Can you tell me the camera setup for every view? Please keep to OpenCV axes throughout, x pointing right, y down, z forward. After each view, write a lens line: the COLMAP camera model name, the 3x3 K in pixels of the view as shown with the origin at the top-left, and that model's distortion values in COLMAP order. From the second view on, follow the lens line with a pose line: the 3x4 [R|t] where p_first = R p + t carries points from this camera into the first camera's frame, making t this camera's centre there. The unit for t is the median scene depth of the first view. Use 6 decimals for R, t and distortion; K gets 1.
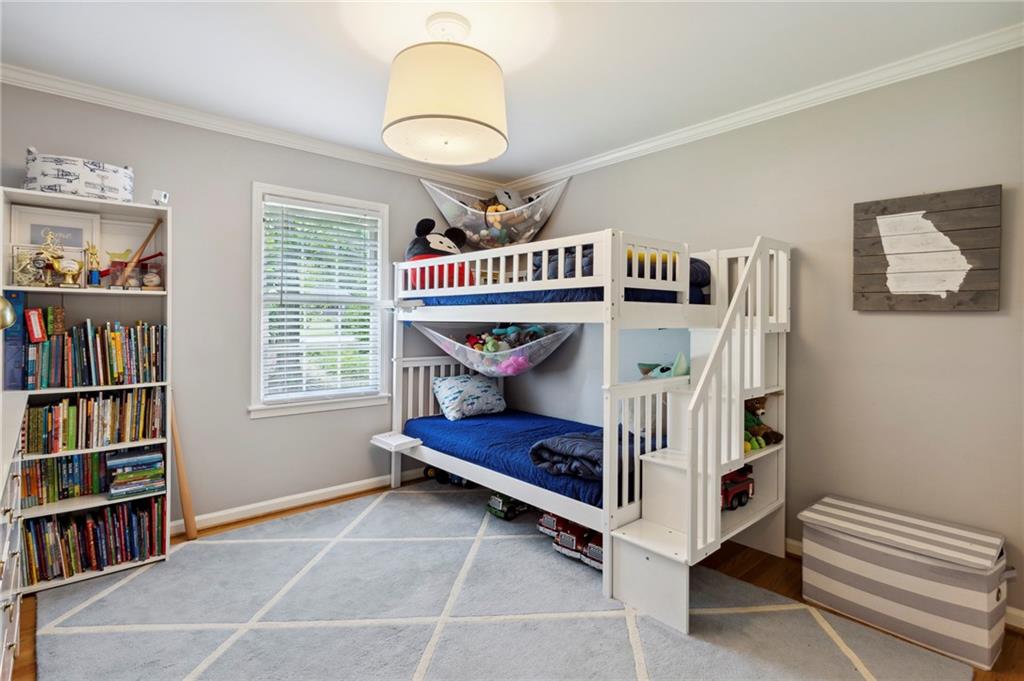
lens RADIAL K [[497.0, 0, 512.0], [0, 497.0, 329.5], [0, 0, 1]] dist [0.000665, 0.000231]
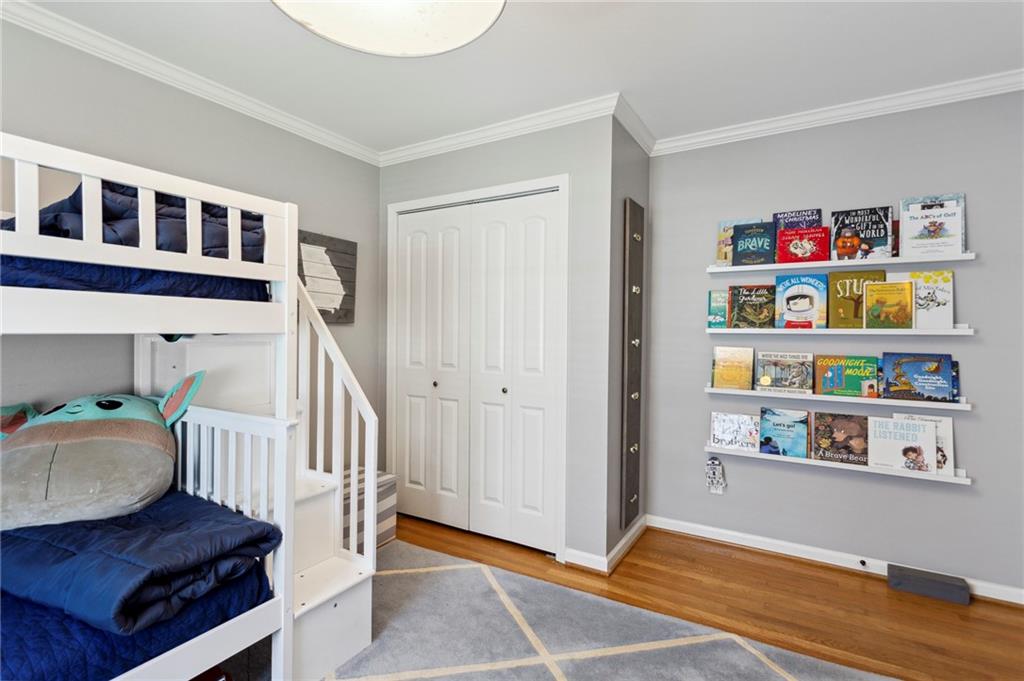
lens RADIAL K [[497.0, 0, 512.2], [0, 497.0, 337.2], [0, 0, 1]] dist [0.000665, 0.000231]
pose [[-0.301028, -0.018374, 0.953438, -0.567847], [0.002828, 0.999793, 0.020160, -0.020713], [-0.953611, 0.008766, -0.300913, 0.864926]]
